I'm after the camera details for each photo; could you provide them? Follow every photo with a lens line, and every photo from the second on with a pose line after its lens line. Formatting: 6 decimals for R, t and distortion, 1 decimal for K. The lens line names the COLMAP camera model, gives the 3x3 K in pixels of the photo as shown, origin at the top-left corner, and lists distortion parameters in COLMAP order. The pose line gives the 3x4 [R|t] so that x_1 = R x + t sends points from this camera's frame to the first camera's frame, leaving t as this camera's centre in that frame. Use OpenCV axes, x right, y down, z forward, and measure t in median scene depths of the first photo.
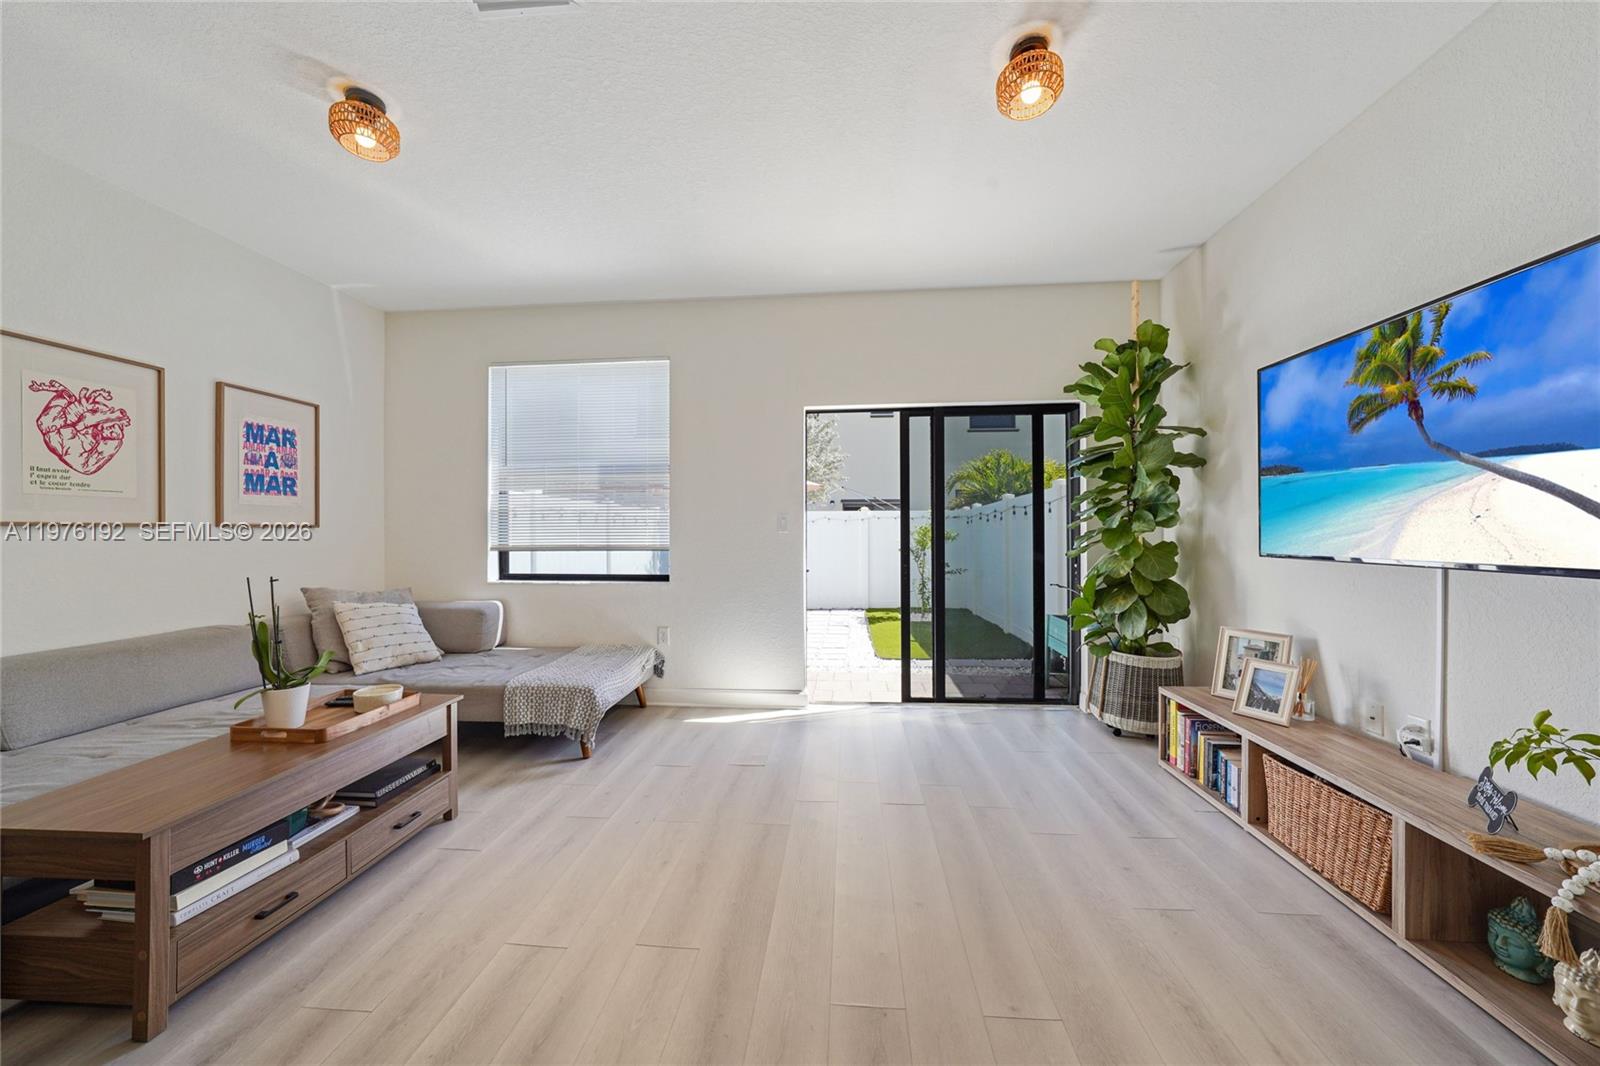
lens RADIAL K [[563.0, 0, 790.8], [0, 563.0, 527.2], [0, 0, 1]] dist [0.005576, 0.001261]
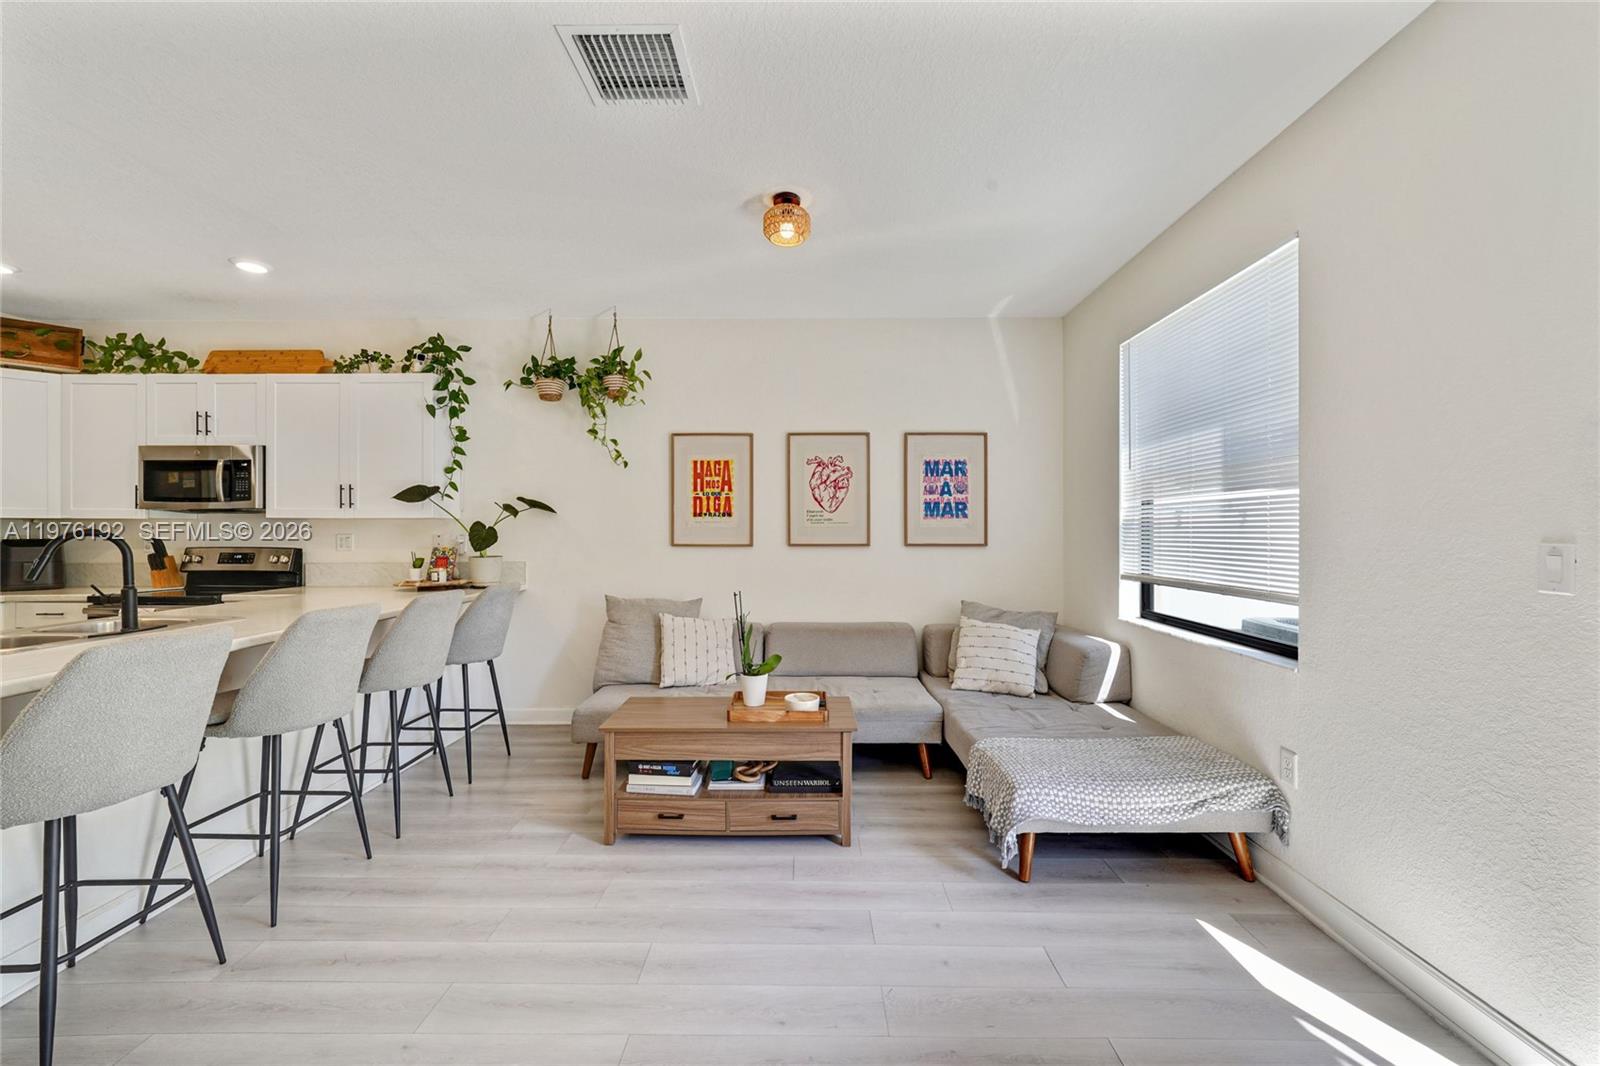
lens RADIAL K [[641.1, 0, 796.6], [0, 641.1, 528.9], [0, 0, 1]] dist [-0.005460, 0.003830]
pose [[0.091377, -0.000083, -0.995816, 0.372030], [0.006950, 0.999976, 0.000554, -0.037759], [0.995792, -0.006972, 0.091376, 0.561589]]
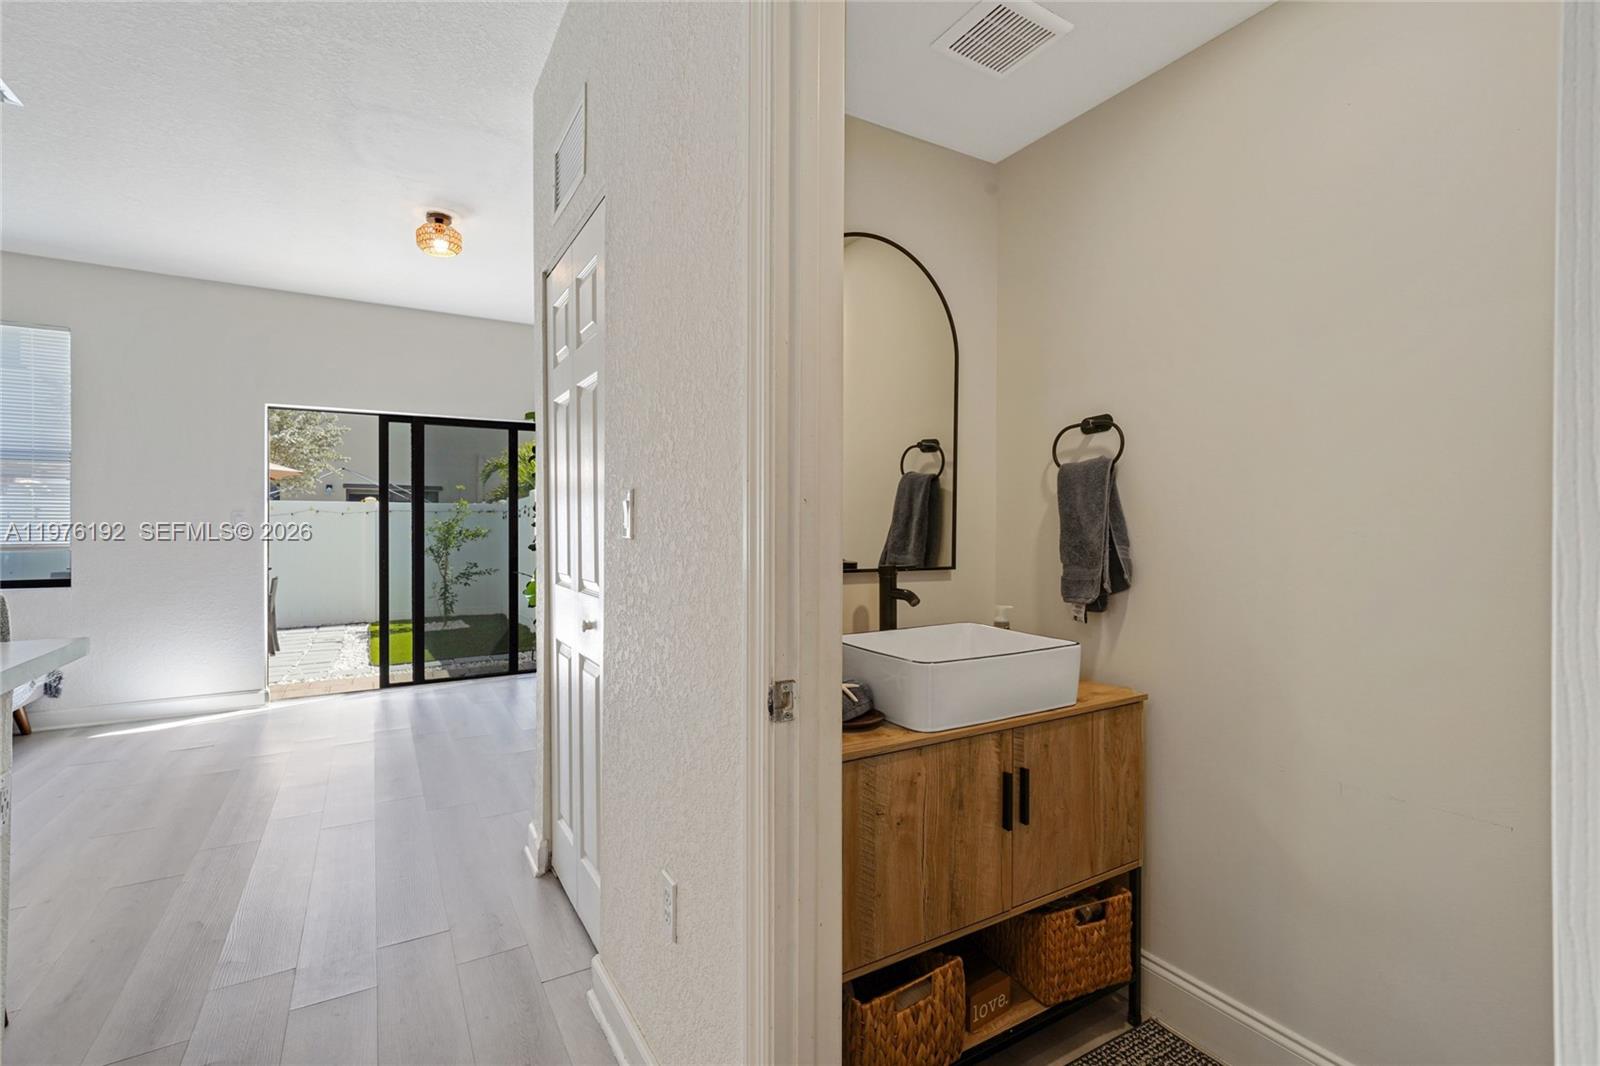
lens RADIAL K [[735.6, 0, 809.9], [0, 735.6, 527.1], [0, 0, 1]] dist [0.003588, 0.004725]
pose [[0.802857, 0.002118, 0.596168, 0.021818], [-0.007158, 0.999956, 0.006087, -0.012068], [-0.596129, -0.009155, 0.802836, -0.712855]]
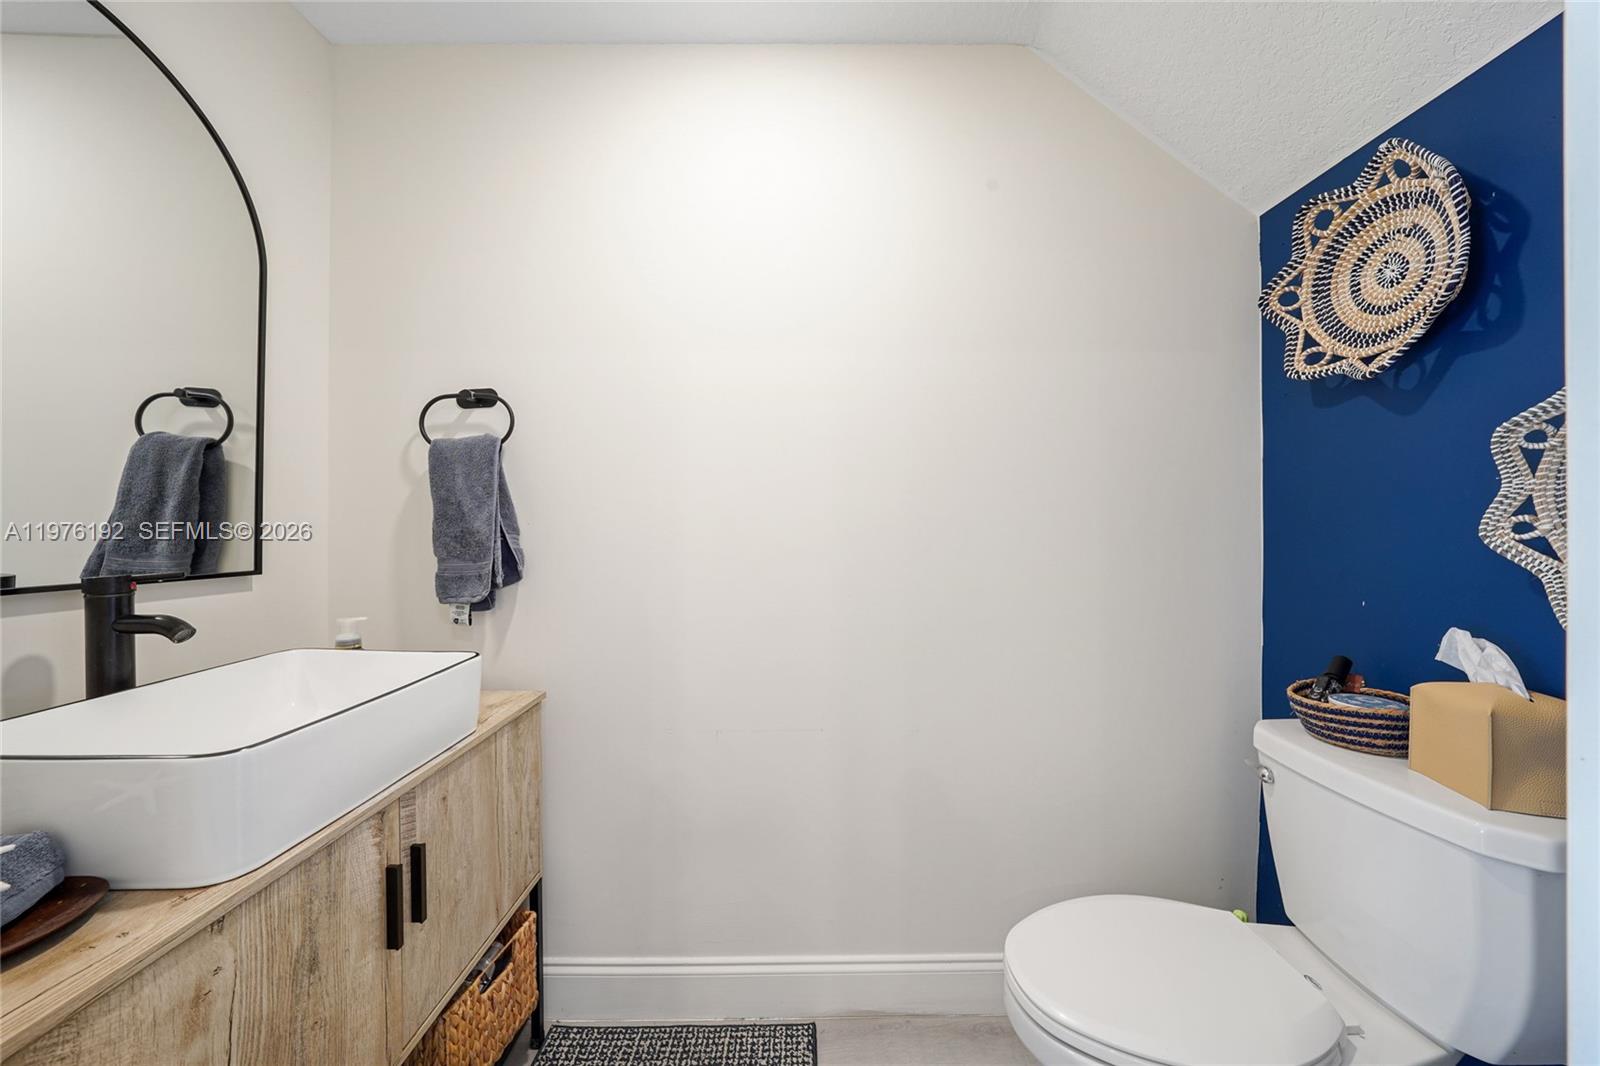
lens RADIAL K [[544.3, 0, 797.3], [0, 544.3, 531.4], [0, 0, 1]] dist [-0.019623, 0.002284]
pose [[-0.094561, 0.001901, 0.995517, 0.148403], [-0.000797, 0.999998, -0.001985, 0.001442], [-0.995519, -0.000981, -0.094559, -0.572609]]
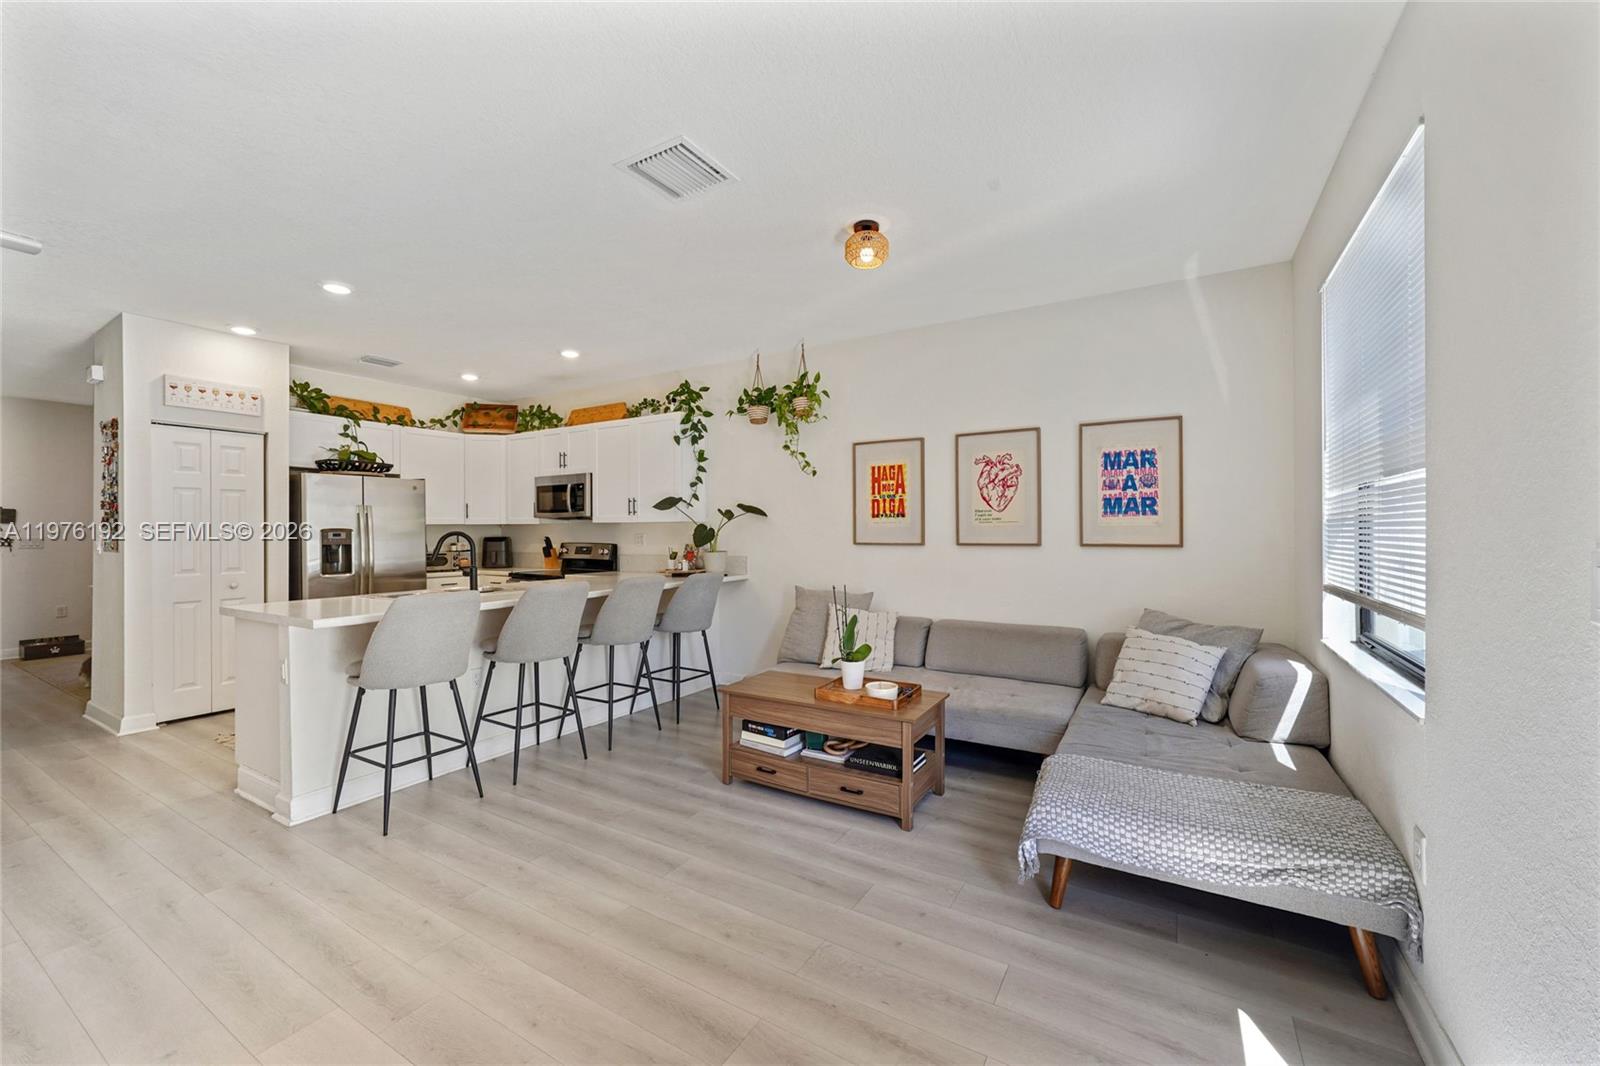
lens RADIAL K [[617.8, 0, 800.0], [0, 617.8, 529.1], [0, 0, 1]] dist [-0.011753, 0.005680]
pose [[-0.419486, 0.002307, -0.907759, 0.373921], [0.011571, 0.999929, -0.002806, -0.035797], [0.907688, -0.011681, -0.419483, 0.909220]]
